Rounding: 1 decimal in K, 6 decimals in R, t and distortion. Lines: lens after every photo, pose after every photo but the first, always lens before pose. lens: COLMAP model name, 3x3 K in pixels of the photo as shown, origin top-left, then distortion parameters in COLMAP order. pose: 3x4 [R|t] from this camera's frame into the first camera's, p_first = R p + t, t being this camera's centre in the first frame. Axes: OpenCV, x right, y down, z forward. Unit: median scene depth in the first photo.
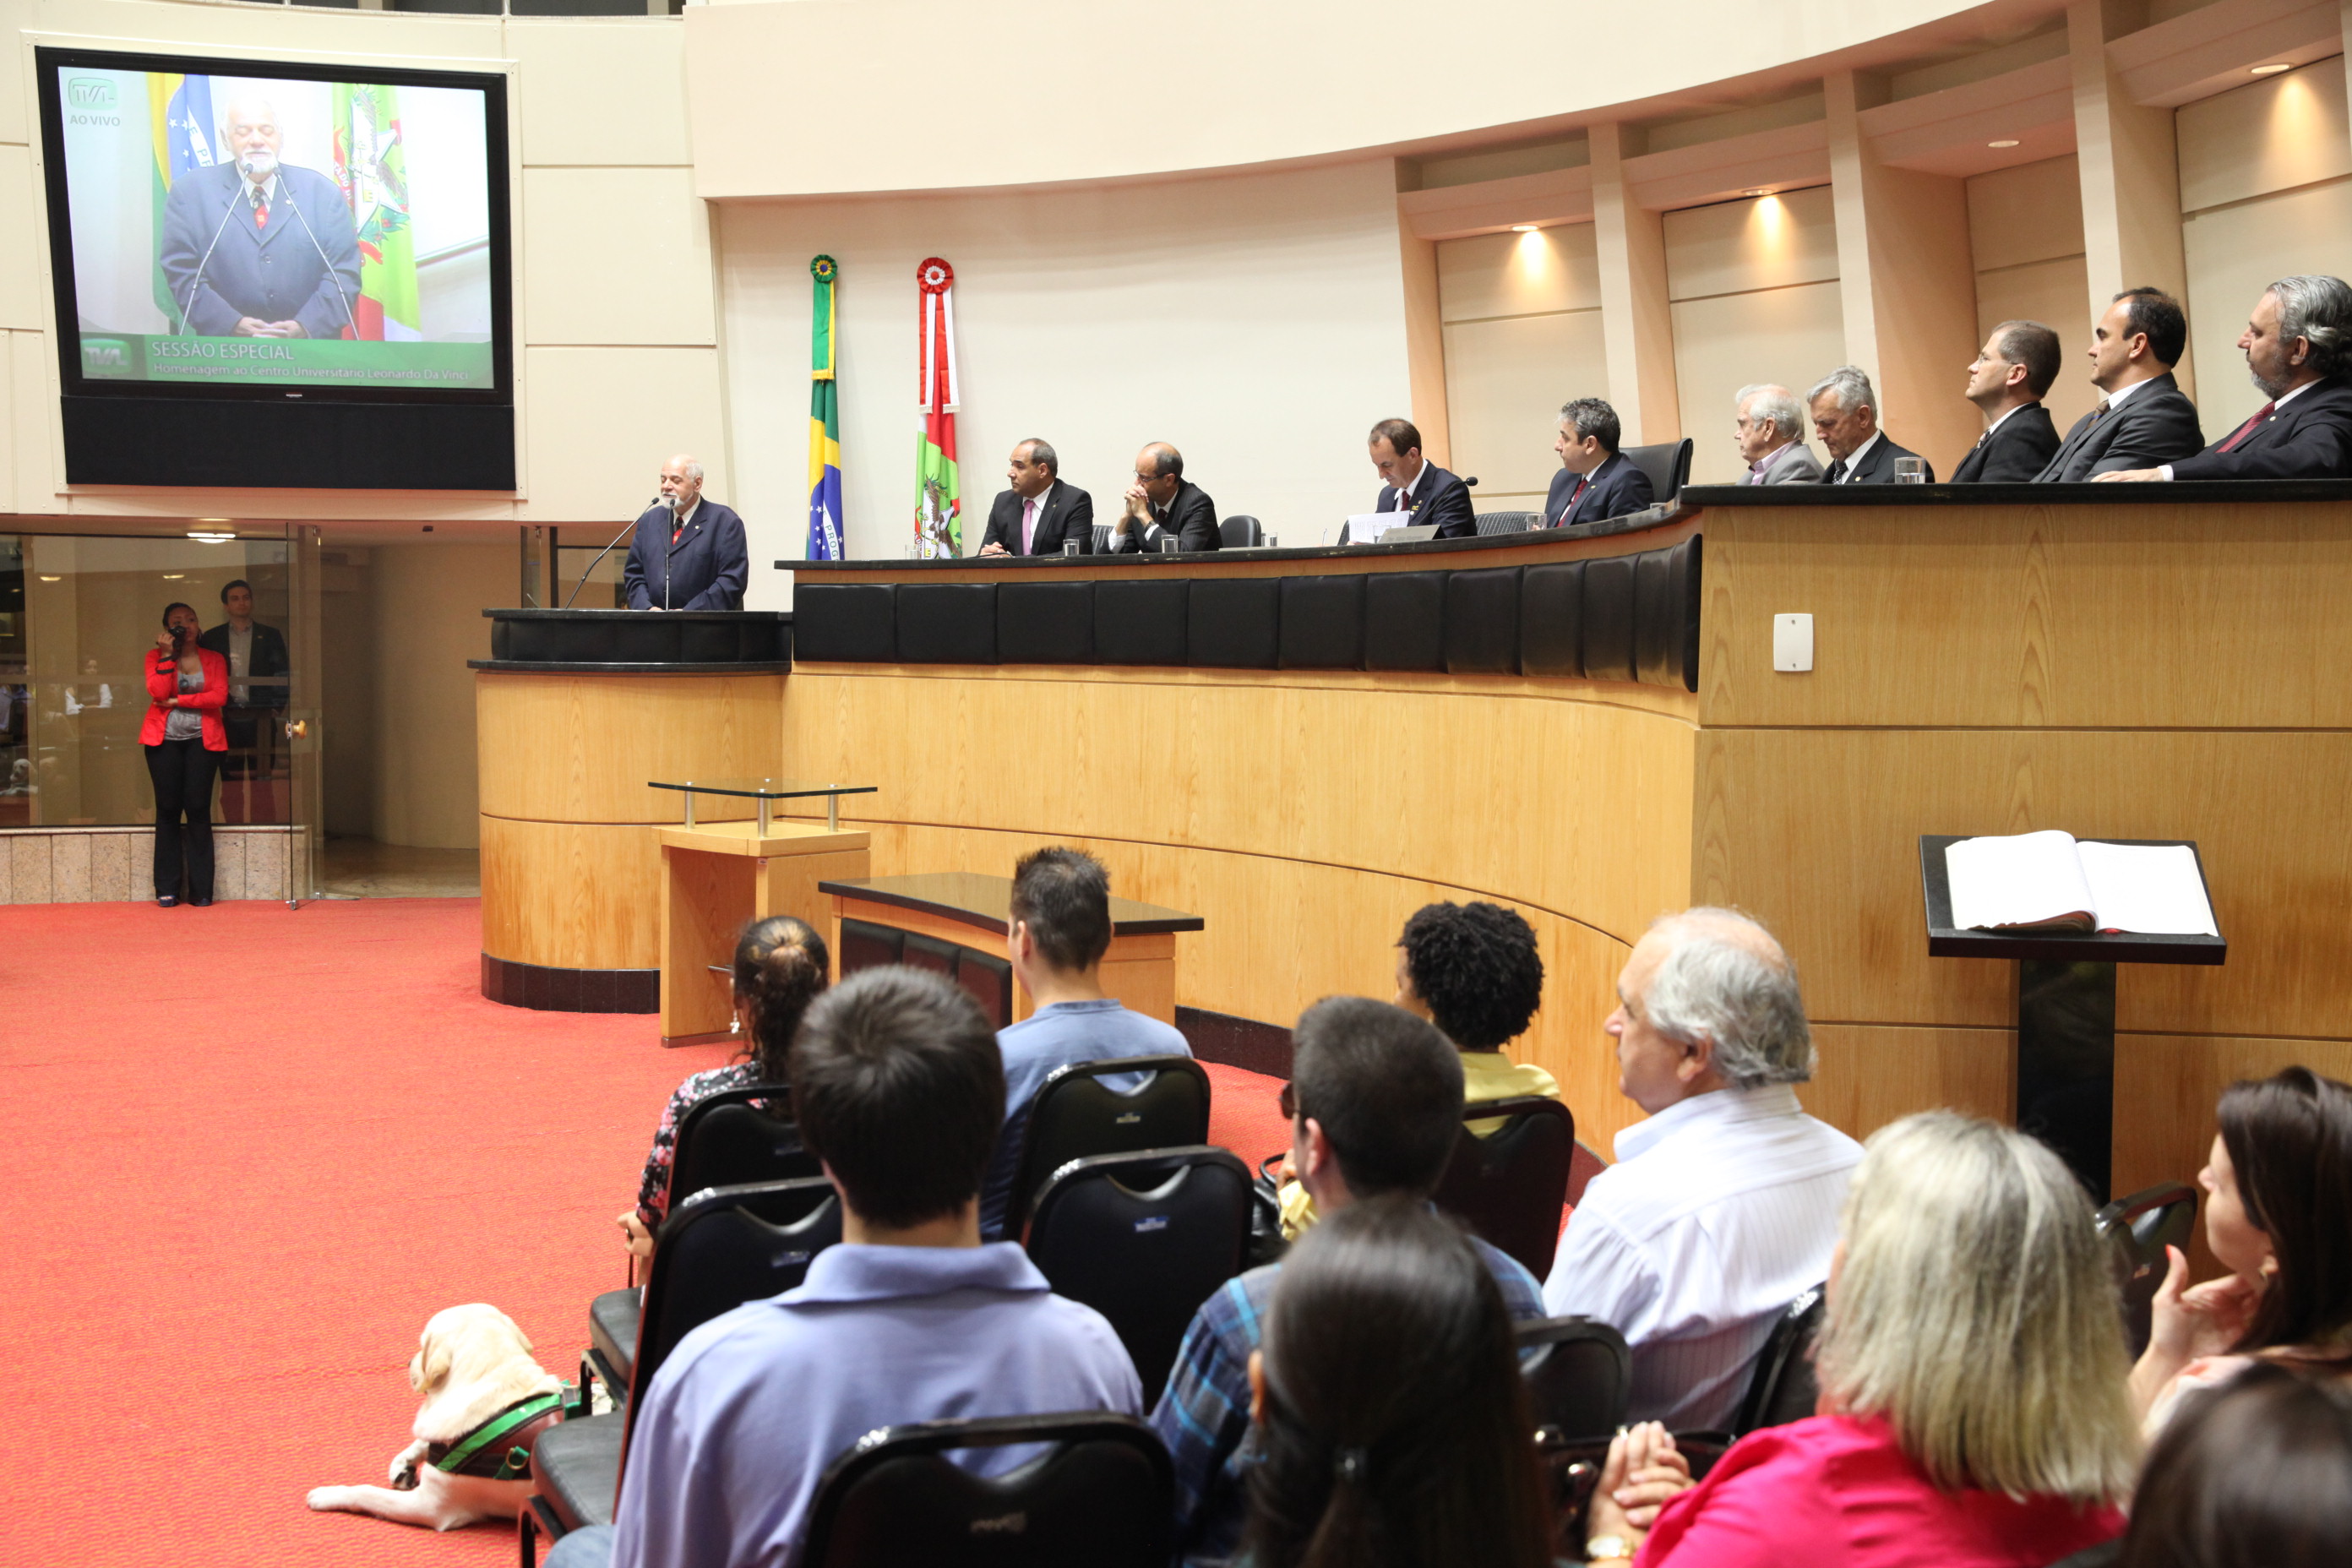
lens RADIAL K [[2456.8, 0, 1178.9], [0, 2456.8, 785.9], [0, 0, 1]] dist [0.027170, 0.000000]
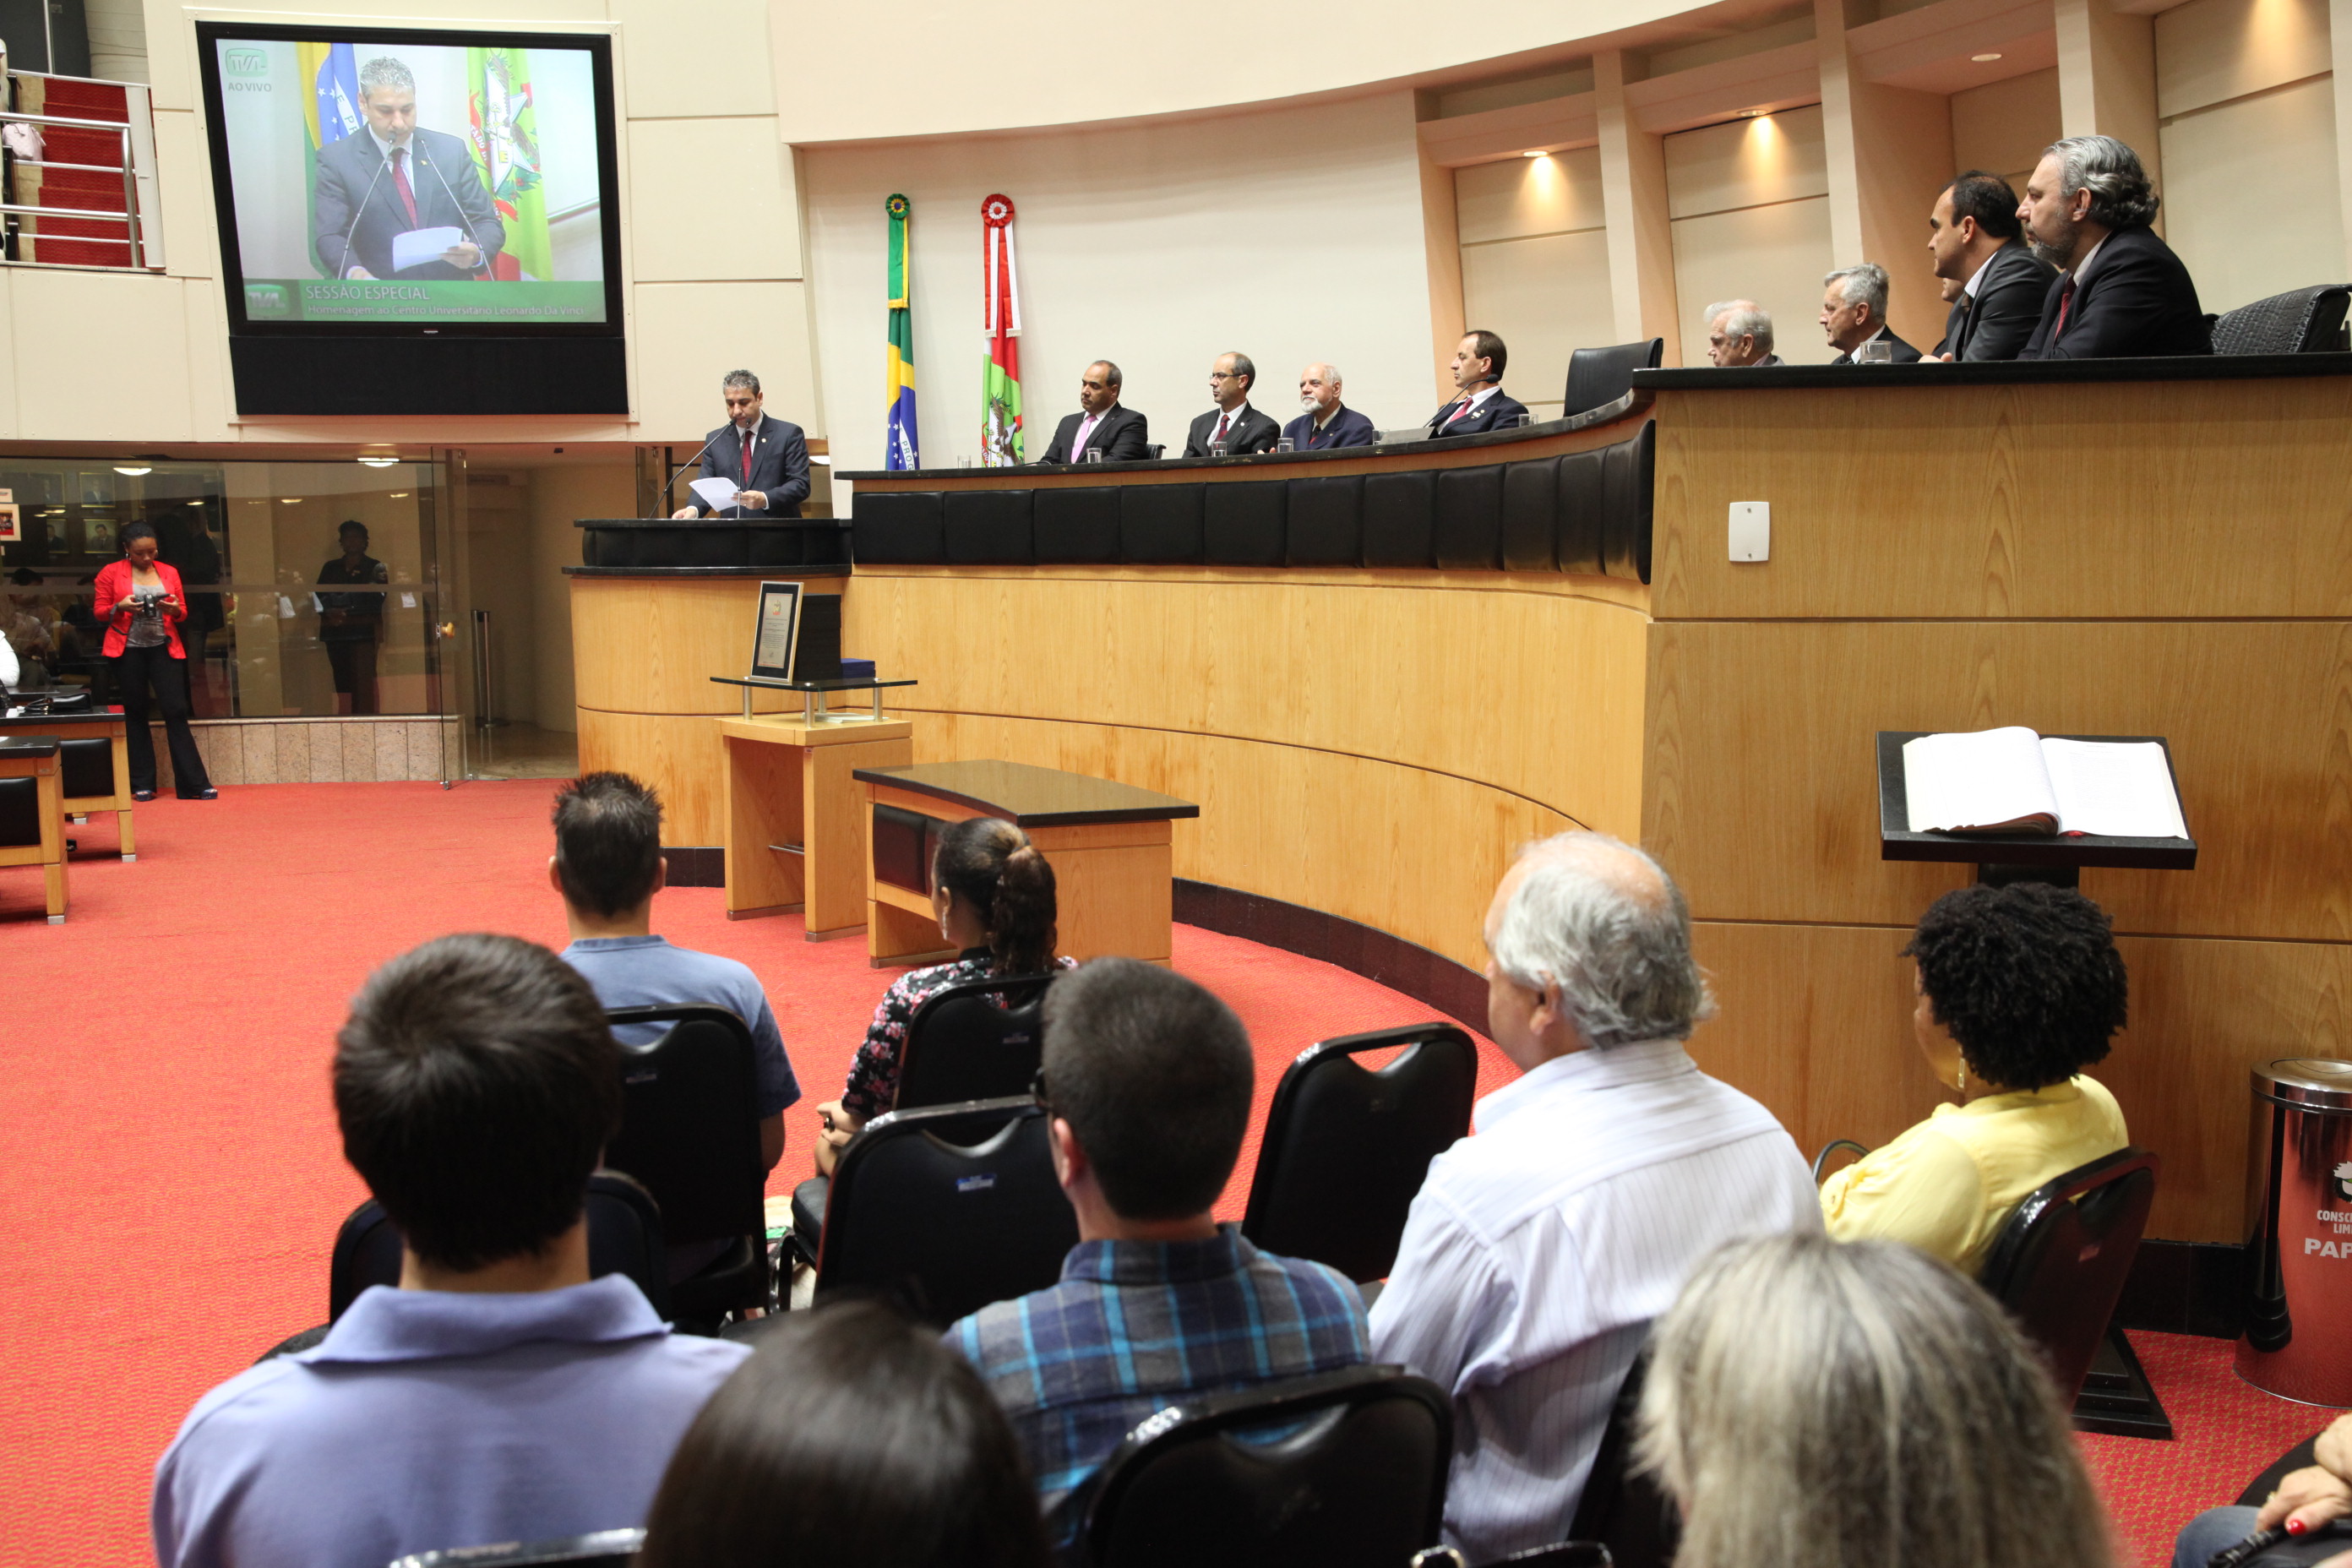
lens RADIAL K [[2074.5, 0, 1173.7], [0, 2074.5, 796.7], [0, 0, 1]] dist [-0.039876, 0.064253]
pose [[0.998587, -0.002955, -0.053052, 0.035876], [0.006158, 0.998160, 0.060315, -0.002589], [0.052776, -0.060557, 0.996769, 0.092709]]
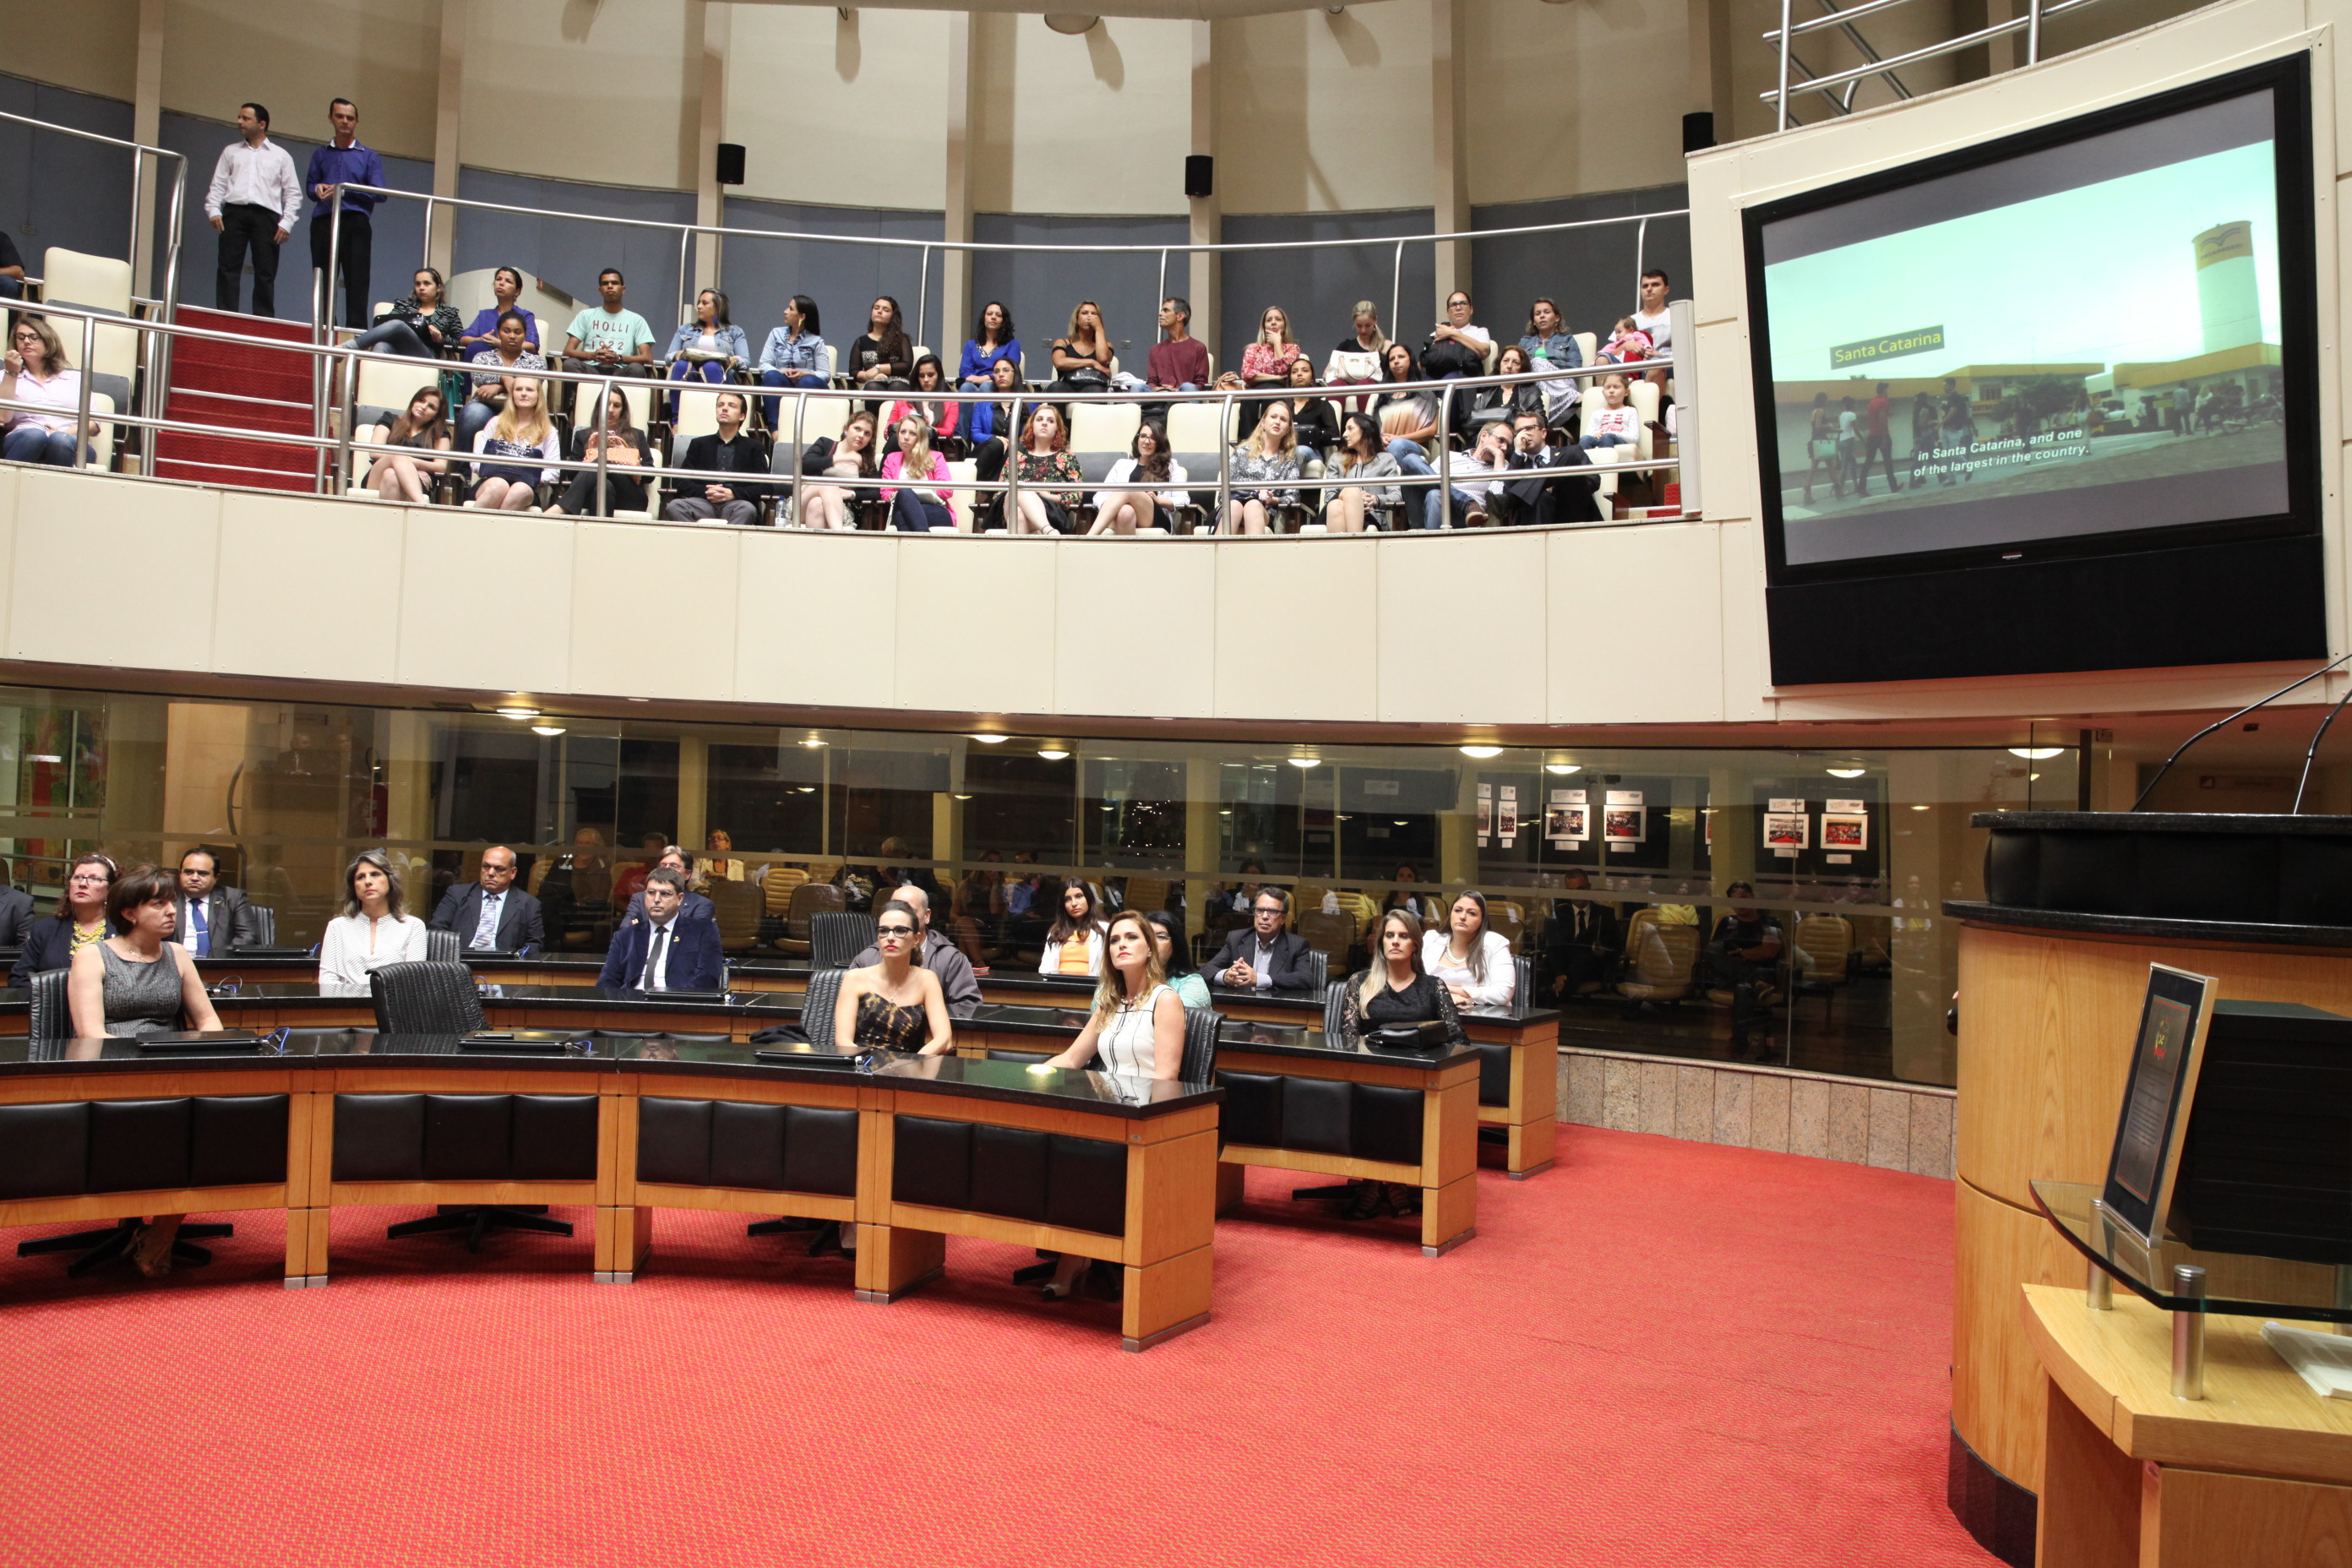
lens RADIAL K [[1725.8, 0, 1185.3], [0, 1725.8, 807.6], [0, 0, 1]] dist [-0.035868, 0.007967]
pose [[0.479587, -0.002816, -0.877490, -0.013700], [-0.085230, 0.995117, -0.049775, -0.039384], [0.873345, 0.098660, 0.477006, 0.684778]]
